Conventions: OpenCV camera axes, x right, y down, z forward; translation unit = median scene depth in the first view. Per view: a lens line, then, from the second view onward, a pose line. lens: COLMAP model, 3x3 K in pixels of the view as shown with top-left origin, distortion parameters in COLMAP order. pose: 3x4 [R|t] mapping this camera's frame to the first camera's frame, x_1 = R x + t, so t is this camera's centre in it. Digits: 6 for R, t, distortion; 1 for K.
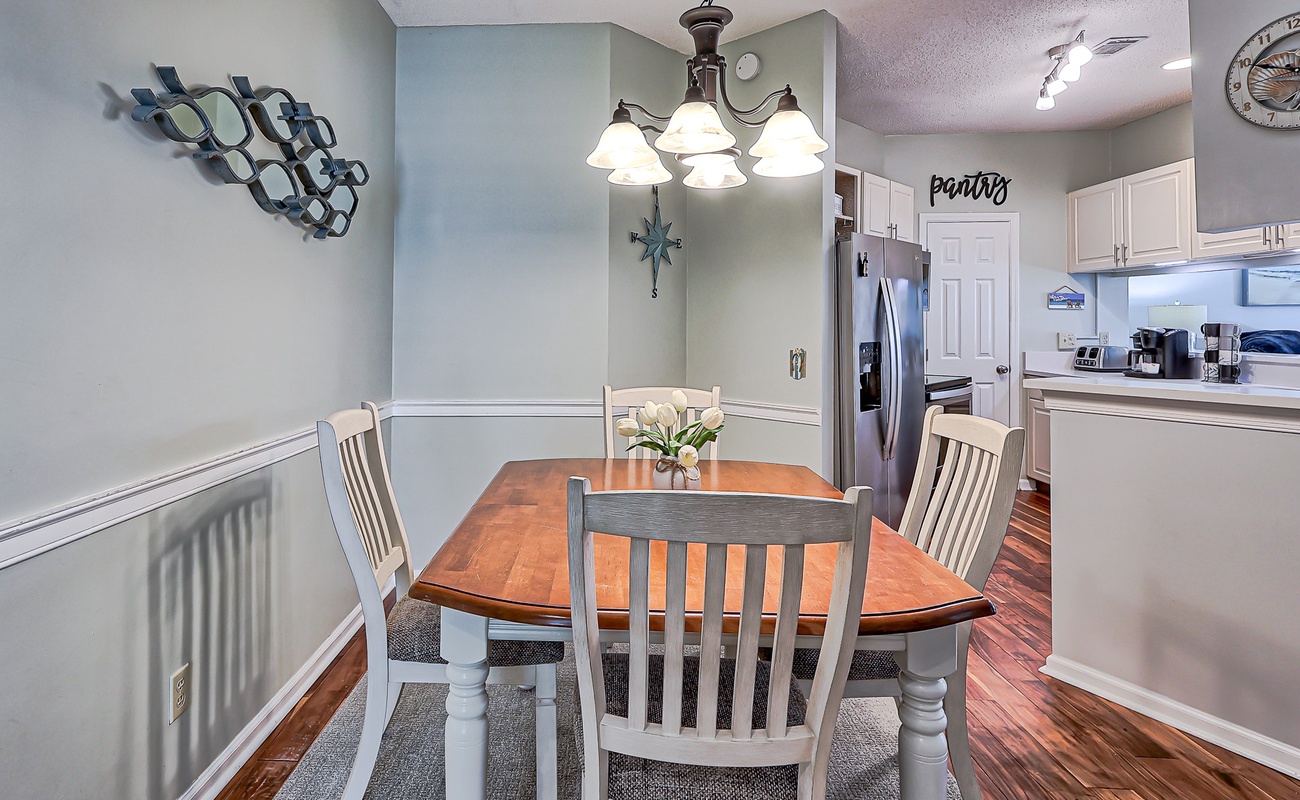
lens RADIAL K [[704.0, 0, 584.3], [0, 704.0, 326.3], [0, 0, 1]] dist [0.002133, 0.000469]
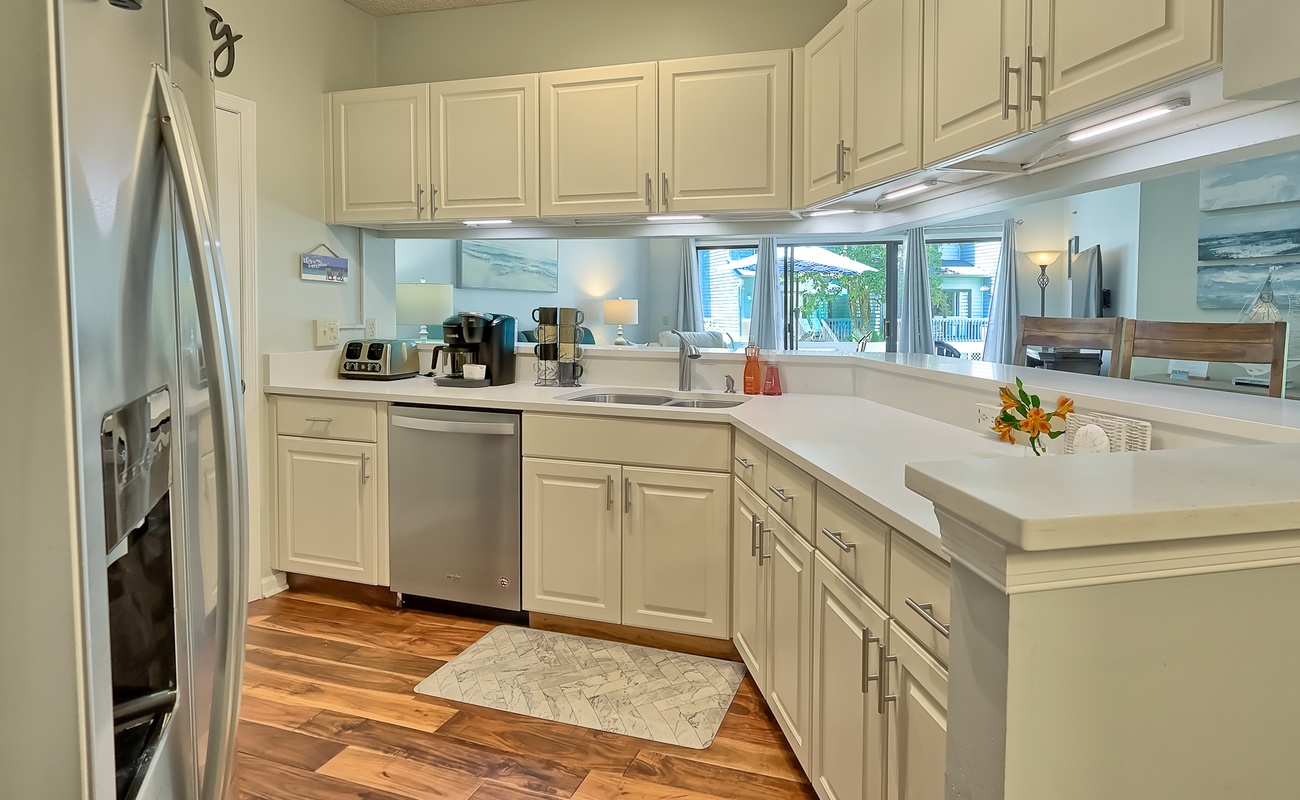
lens RADIAL K [[713.3, 0, 718.3], [0, 713.3, 339.5], [0, 0, 1]] dist [-0.001888, -0.000480]
pose [[0.247806, -0.031757, 0.968289, 0.162150], [-0.008649, 0.999350, 0.034990, 0.001472], [-0.968771, -0.017046, 0.247370, 0.510825]]
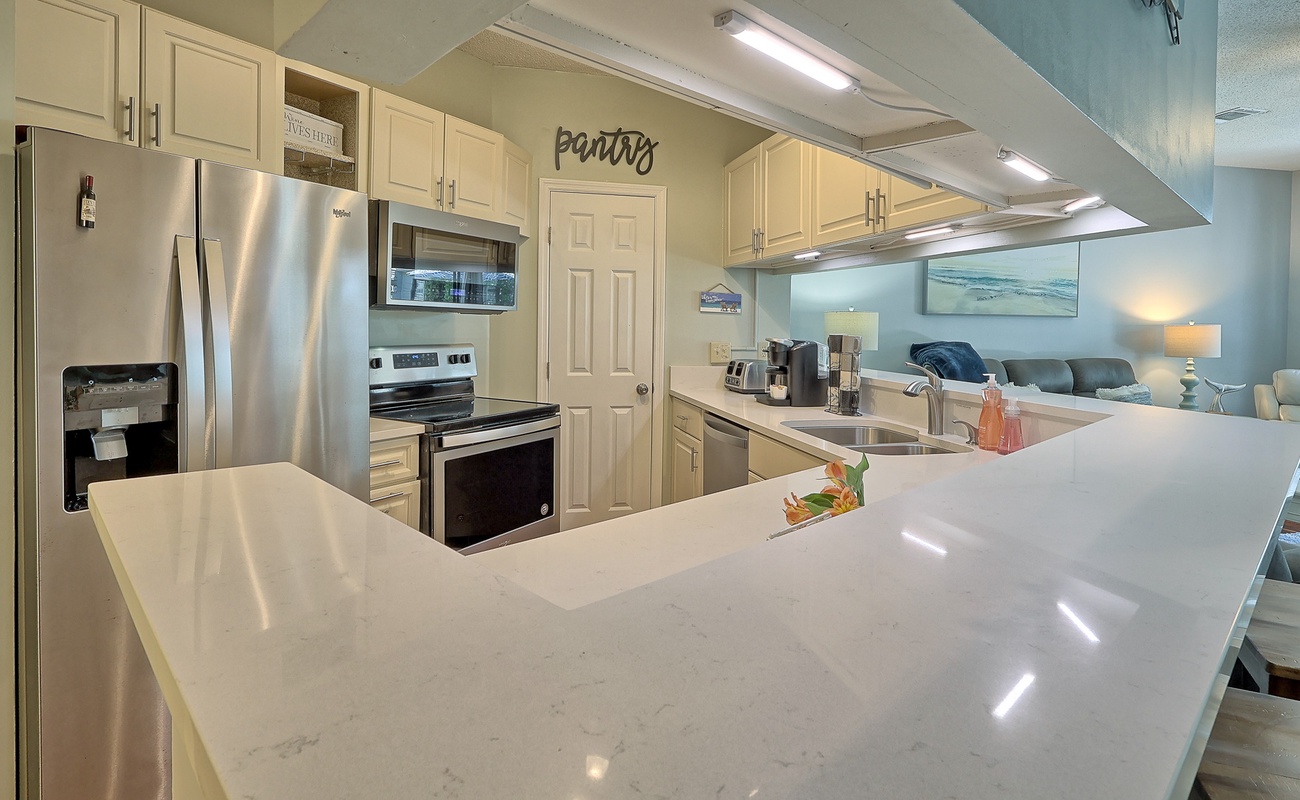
lens RADIAL K [[686.3, 0, 652.9], [0, 686.3, 339.7], [0, 0, 1]] dist [0.001710, 0.000185]
pose [[0.961016, 0.013656, 0.276157, 0.398677], [-0.019359, 0.999652, 0.017936, -0.006530], [-0.275816, -0.022583, 0.960945, 0.278305]]
